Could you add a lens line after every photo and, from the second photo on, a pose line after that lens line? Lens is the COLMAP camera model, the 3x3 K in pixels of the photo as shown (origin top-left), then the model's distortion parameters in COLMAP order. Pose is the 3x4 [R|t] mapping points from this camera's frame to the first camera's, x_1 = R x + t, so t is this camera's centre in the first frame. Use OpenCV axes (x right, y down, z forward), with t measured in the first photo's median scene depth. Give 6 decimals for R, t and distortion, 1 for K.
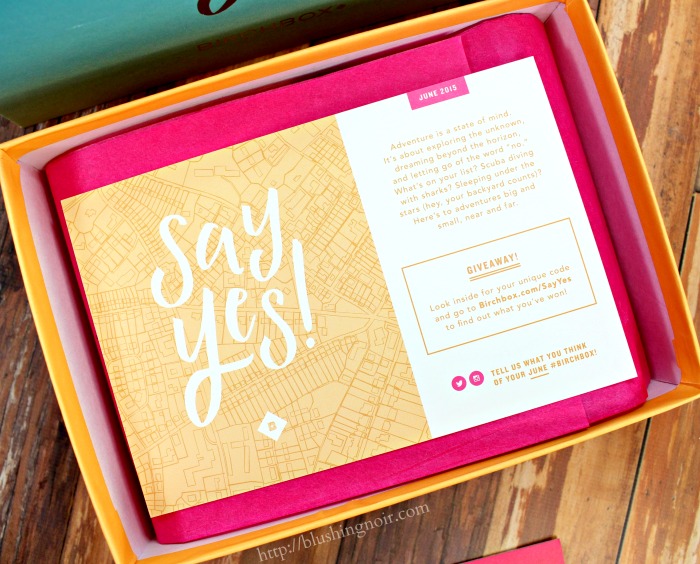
lens RADIAL K [[372.9, 0, 344.8], [0, 372.9, 283.6], [0, 0, 1]] dist [-0.035432, 0.002700]
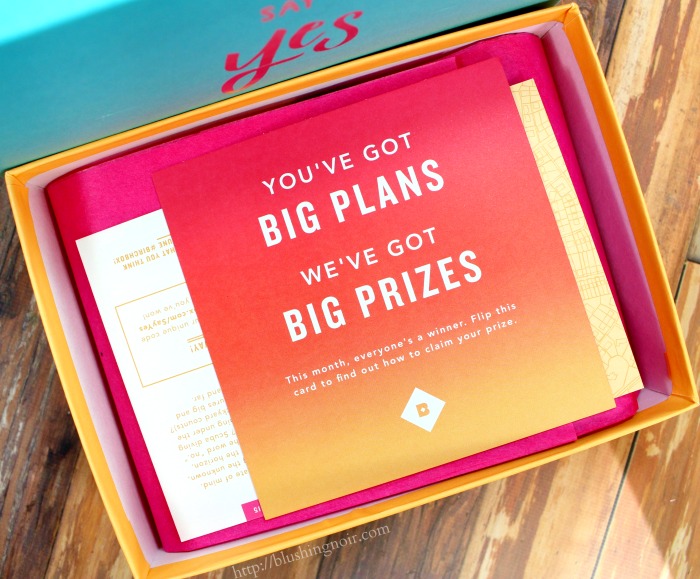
lens RADIAL K [[364.5, 0, 352.1], [0, 364.5, 286.9], [0, 0, 1]] dist [-0.035375, 0.003464]
pose [[0.997968, 0.063643, 0.003210, 0.035832], [-0.063691, 0.997807, 0.017999, -0.141536], [-0.002057, -0.018167, 0.999833, 0.007479]]
